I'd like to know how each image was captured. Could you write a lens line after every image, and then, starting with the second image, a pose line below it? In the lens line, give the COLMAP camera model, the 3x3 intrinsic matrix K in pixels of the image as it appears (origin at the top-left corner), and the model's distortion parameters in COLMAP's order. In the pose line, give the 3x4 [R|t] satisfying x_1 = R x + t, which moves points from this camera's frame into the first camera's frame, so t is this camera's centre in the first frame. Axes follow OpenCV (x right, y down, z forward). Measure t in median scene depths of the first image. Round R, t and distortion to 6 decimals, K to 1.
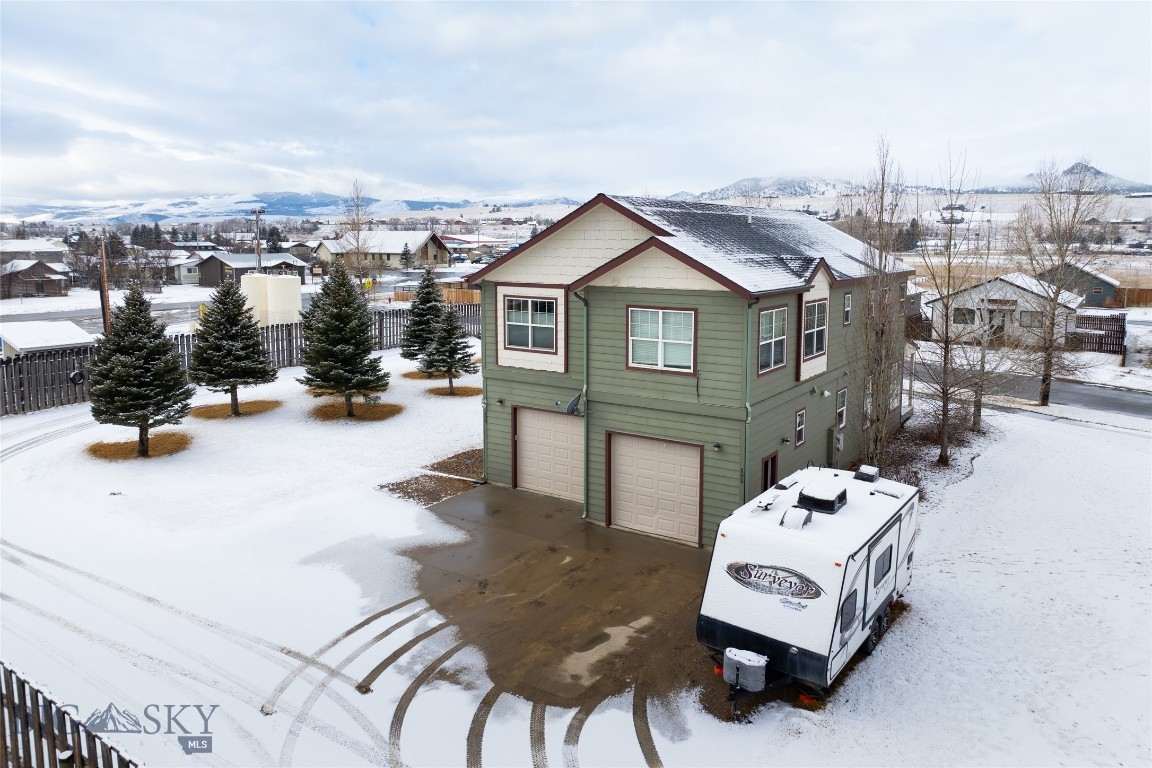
lens RADIAL K [[814.6, 0, 577.9], [0, 814.6, 351.5], [0, 0, 1]] dist [-0.040140, 0.000888]
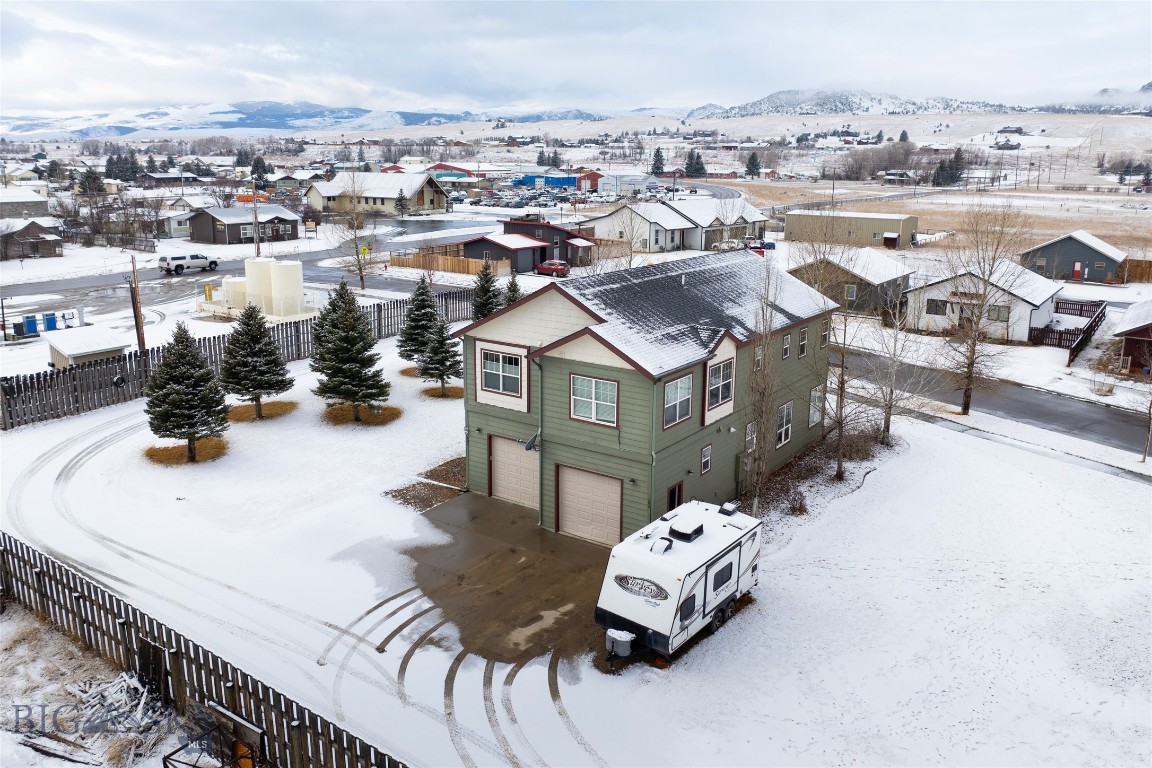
lens RADIAL K [[890.0, 0, 576.0], [0, 890.0, 384.0], [0, 0, 1]] dist [-0.035911, -0.004035]
pose [[0.999817, 0.012249, -0.014687, 0.080212], [-0.010516, 0.993568, 0.112747, -0.176776], [0.015973, -0.112571, 0.993515, -0.389621]]
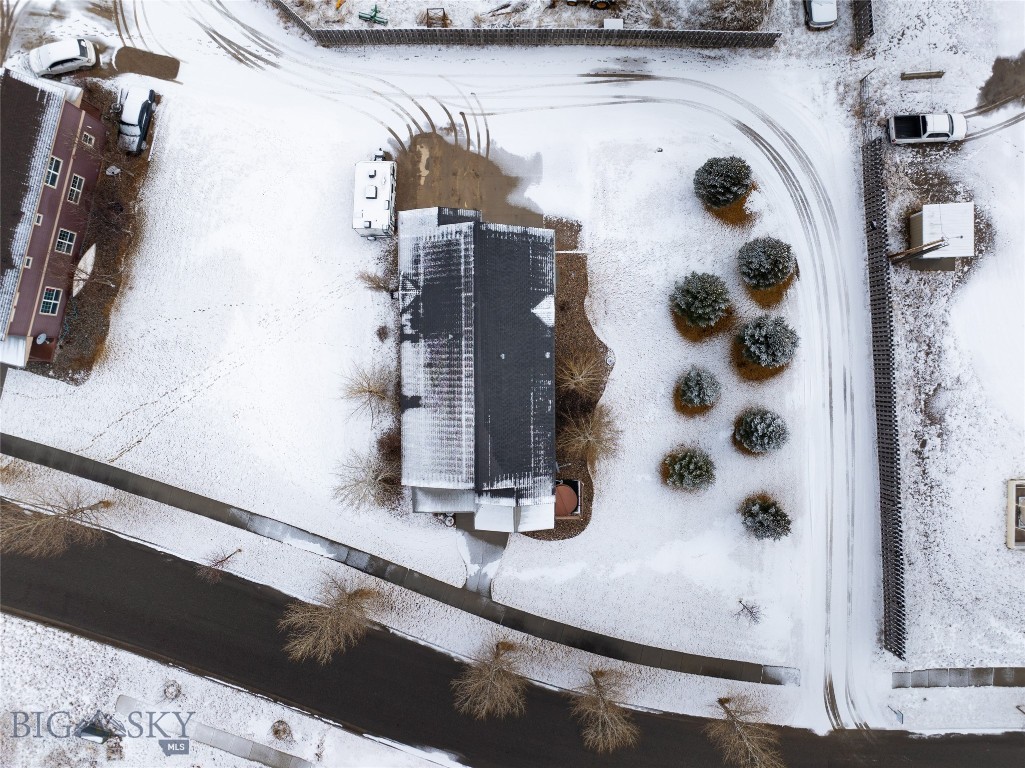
lens RADIAL K [[720.0, 0, 512.5], [0, 720.0, 384.0], [0, 0, 1]] dist [-0.052153, 0.001635]
pose [[-0.823775, 0.566904, 0.003804, 0.170774], [-0.082842, -0.127010, 0.988436, -2.008975], [0.560832, 0.813934, 0.151591, 1.024419]]
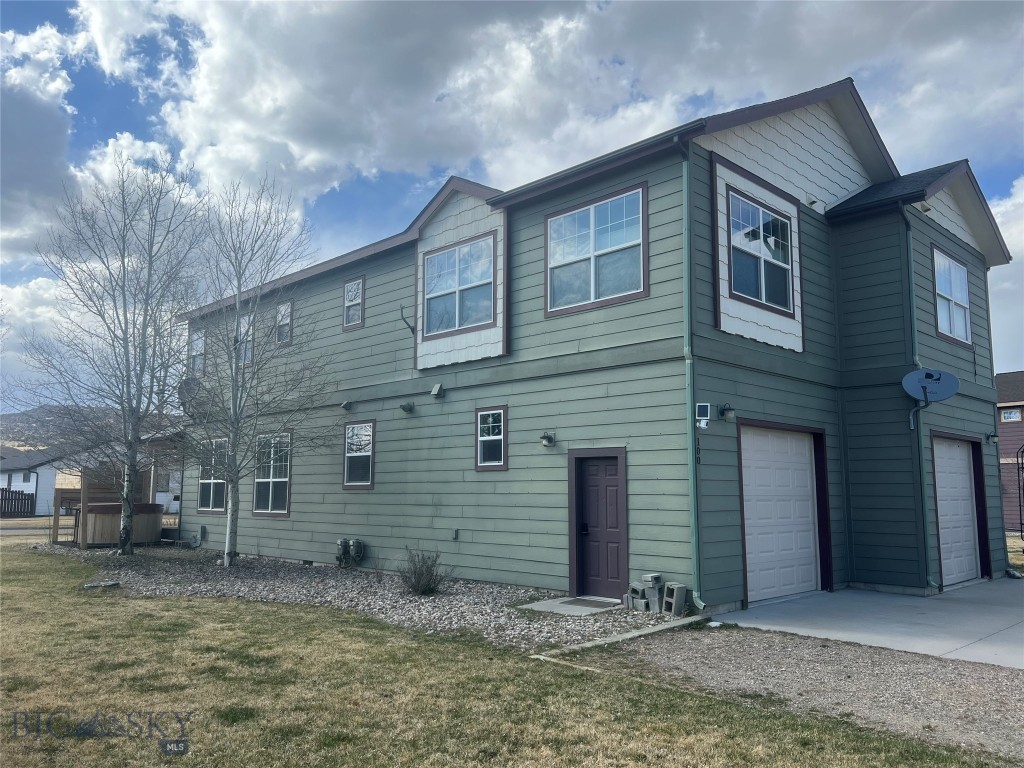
lens RADIAL K [[780.6, 0, 512.0], [0, 780.6, 384.0], [0, 0, 1]] dist [0.037411, -0.004939]
pose [[0.186994, 0.126302, 0.974208, -0.572924], [0.128032, 0.980108, -0.151642, 0.103017], [-0.973982, 0.153086, 0.167103, 1.093876]]
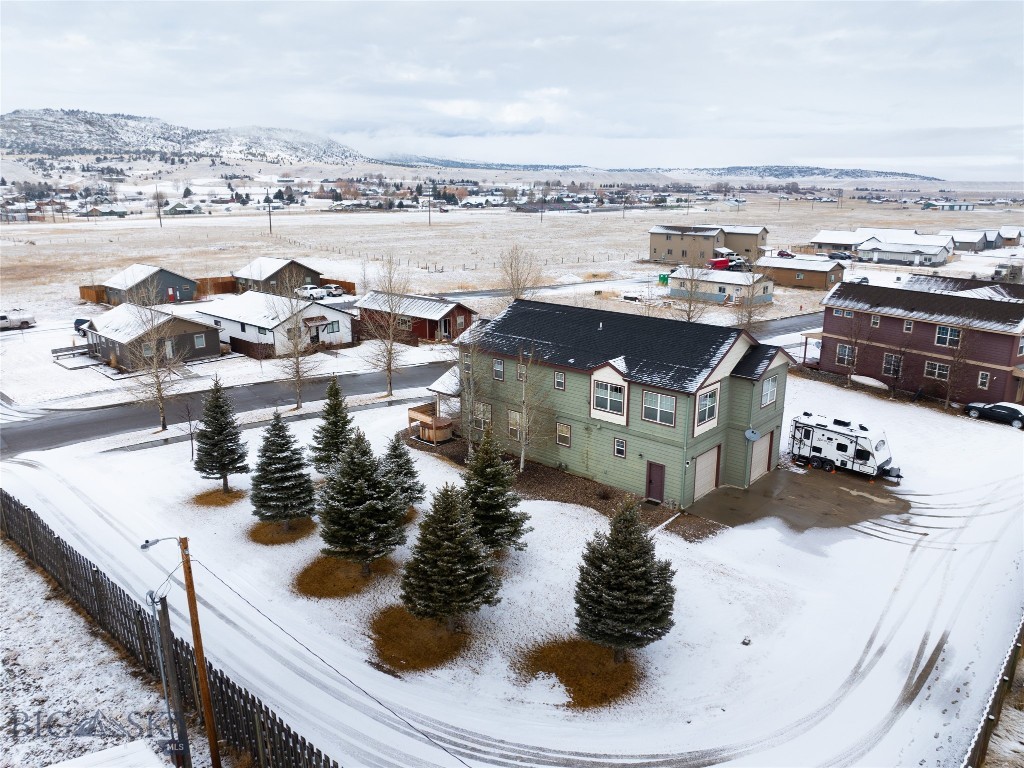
lens RADIAL K [[719.3, 0, 512.0], [0, 719.3, 384.0], [0, 0, 1]] dist [-0.052153, 0.001635]
pose [[0.143184, -0.262688, 0.954198, -1.581596], [0.137419, 0.960070, 0.243684, -0.515817], [-0.980109, 0.096234, 0.173565, 1.151056]]
